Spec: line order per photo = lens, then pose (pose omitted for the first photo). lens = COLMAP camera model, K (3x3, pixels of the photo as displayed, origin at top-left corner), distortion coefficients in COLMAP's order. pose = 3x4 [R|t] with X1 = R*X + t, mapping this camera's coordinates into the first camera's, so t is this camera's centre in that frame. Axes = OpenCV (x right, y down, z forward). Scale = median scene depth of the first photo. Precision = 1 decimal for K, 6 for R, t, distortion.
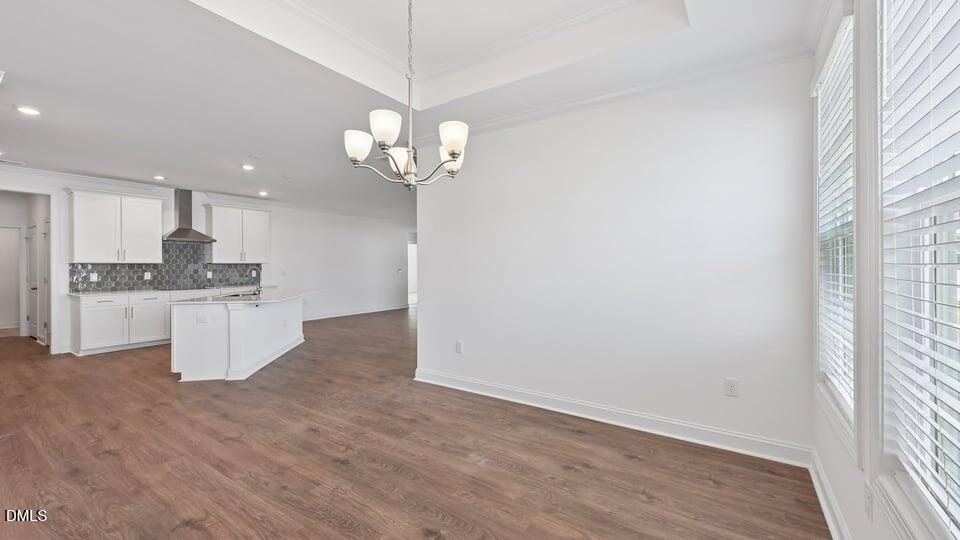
lens RADIAL K [[384.2, 0, 485.1], [0, 384.2, 266.1], [0, 0, 1]] dist [-0.000483, 0.000026]
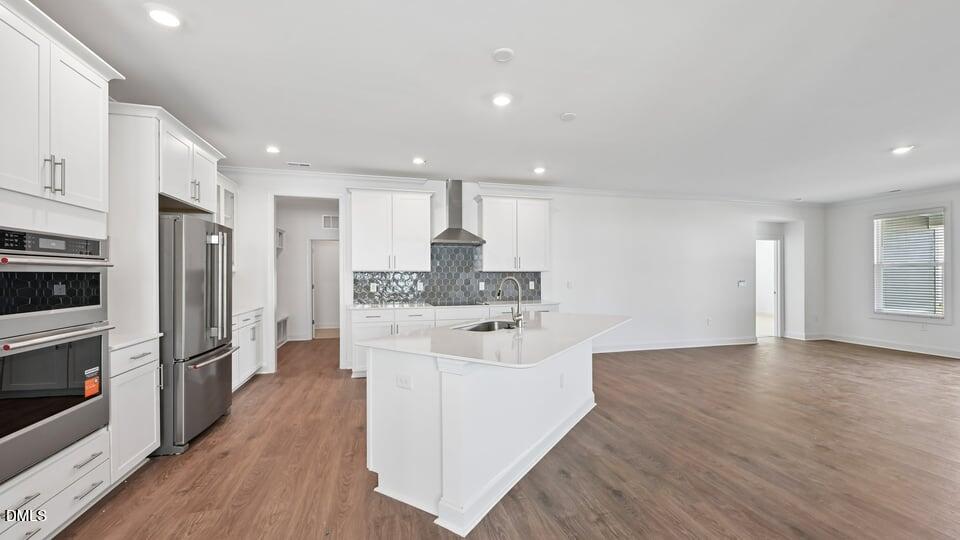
lens RADIAL K [[384.2, 0, 480.1], [0, 384.2, 275.1], [0, 0, 1]] dist [-0.000483, 0.000026]
pose [[0.744083, -0.000672, -0.668087, -0.198395], [-0.000797, 0.999998, -0.001893, 0.001204], [0.668087, 0.001941, 0.744080, 0.422643]]
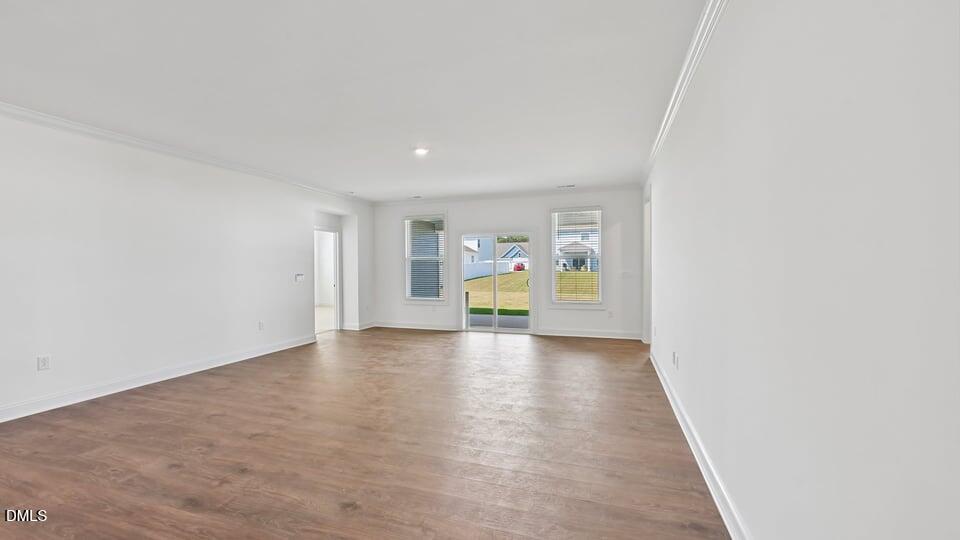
lens RADIAL K [[384.2, 0, 477.4], [0, 384.2, 270.8], [0, 0, 1]] dist [-0.000483, 0.000026]
pose [[0.970068, -0.008201, 0.242695, -0.177643], [0.006661, 0.999952, 0.007162, 0.001906], [-0.242742, -0.005331, 0.970076, 0.640686]]
